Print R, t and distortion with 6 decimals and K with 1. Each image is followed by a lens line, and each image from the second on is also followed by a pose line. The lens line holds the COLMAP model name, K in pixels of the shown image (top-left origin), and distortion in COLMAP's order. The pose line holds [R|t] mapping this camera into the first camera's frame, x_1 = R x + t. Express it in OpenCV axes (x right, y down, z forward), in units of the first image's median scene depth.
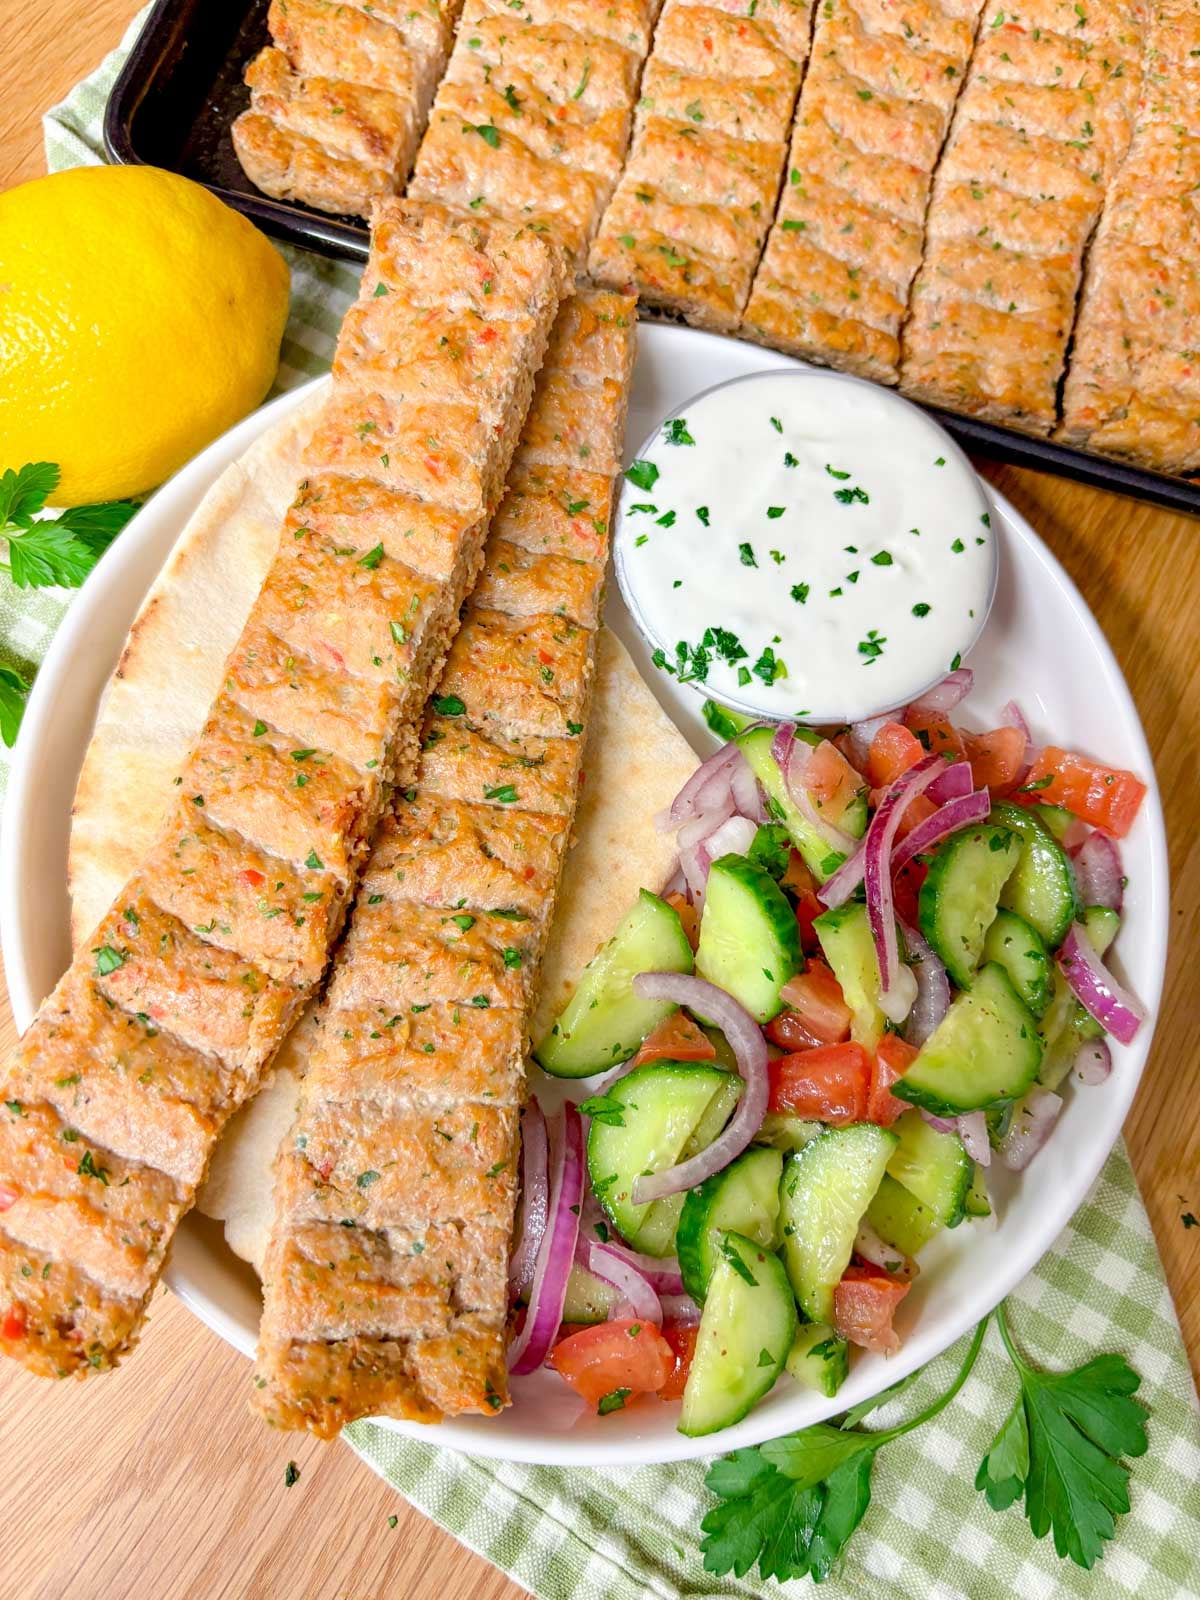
lens RADIAL K [[1251.4, 0, 591.7], [0, 1251.4, 809.2], [0, 0, 1]] dist [0.004132, -0.007011]
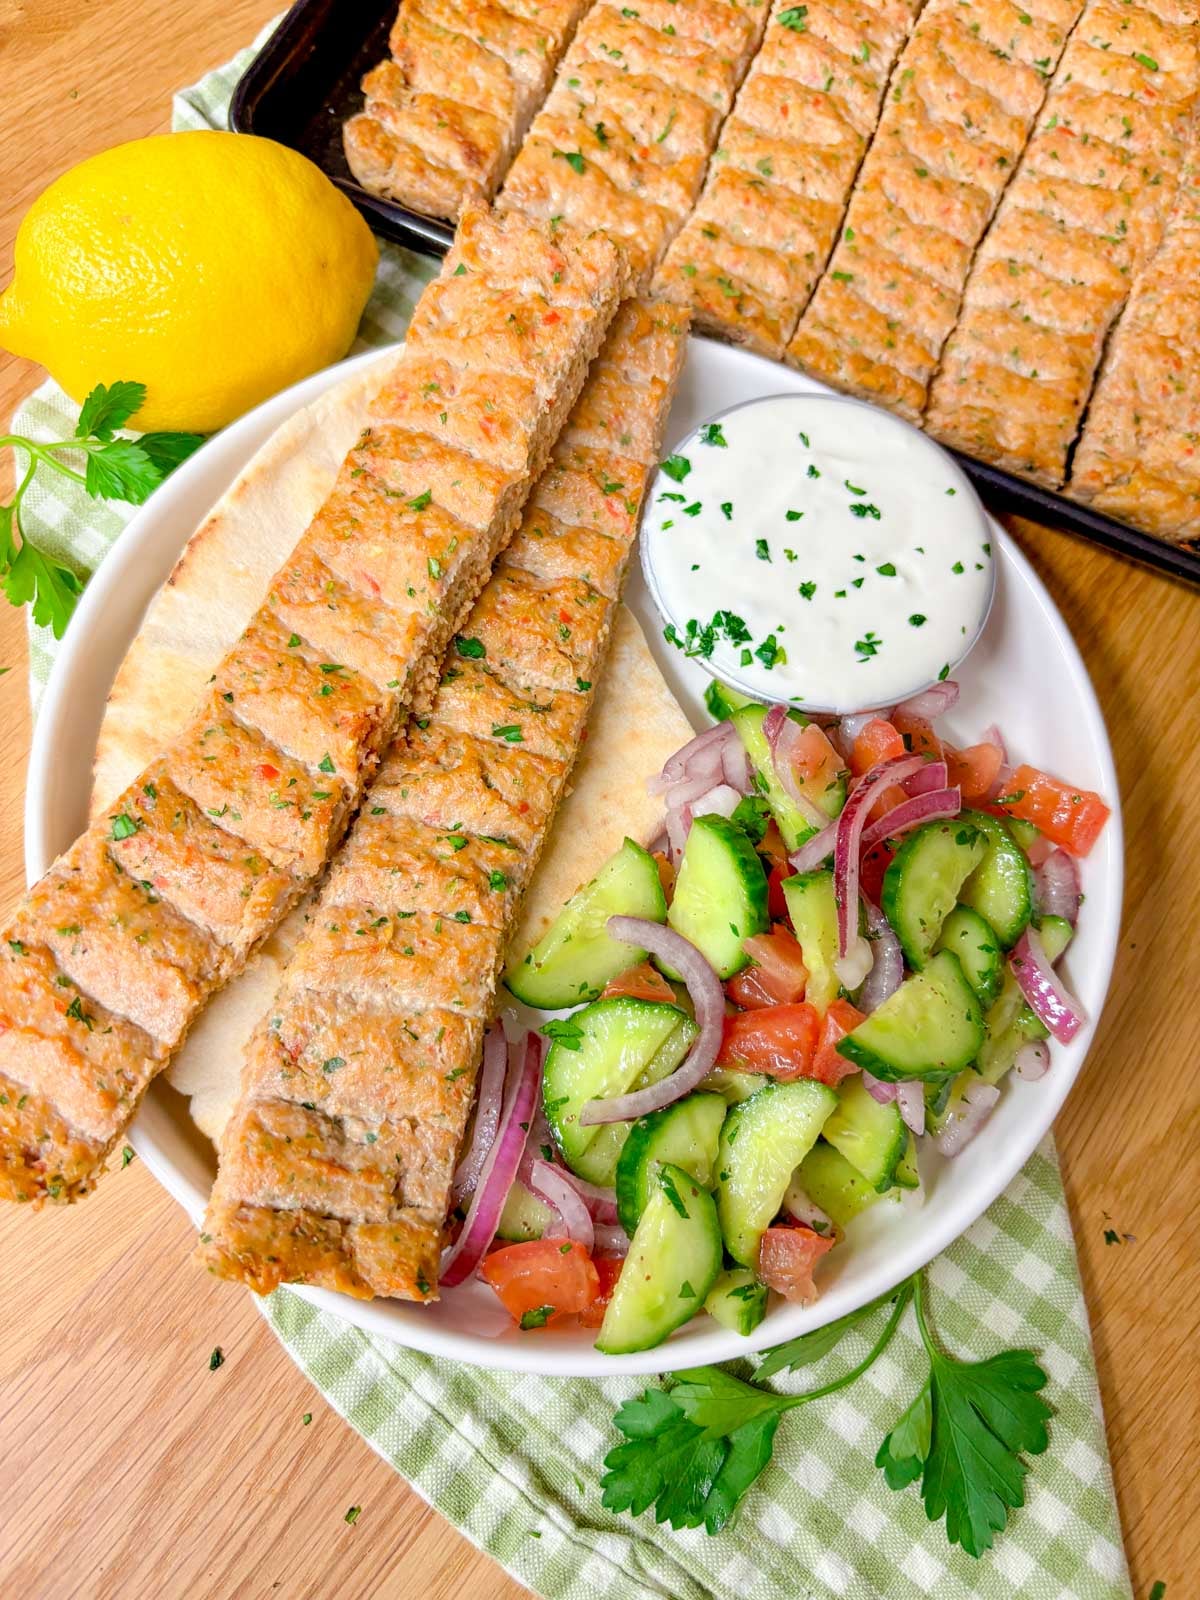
lens RADIAL K [[1254.2, 0, 584.8], [0, 1254.2, 803.2], [0, 0, 1]] dist [0.003865, 0.005620]
pose [[0.991478, 0.129928, -0.009471, 0.010986], [-0.130272, 0.988669, -0.074582, 0.117559], [-0.000327, 0.075180, 0.997170, -0.064684]]
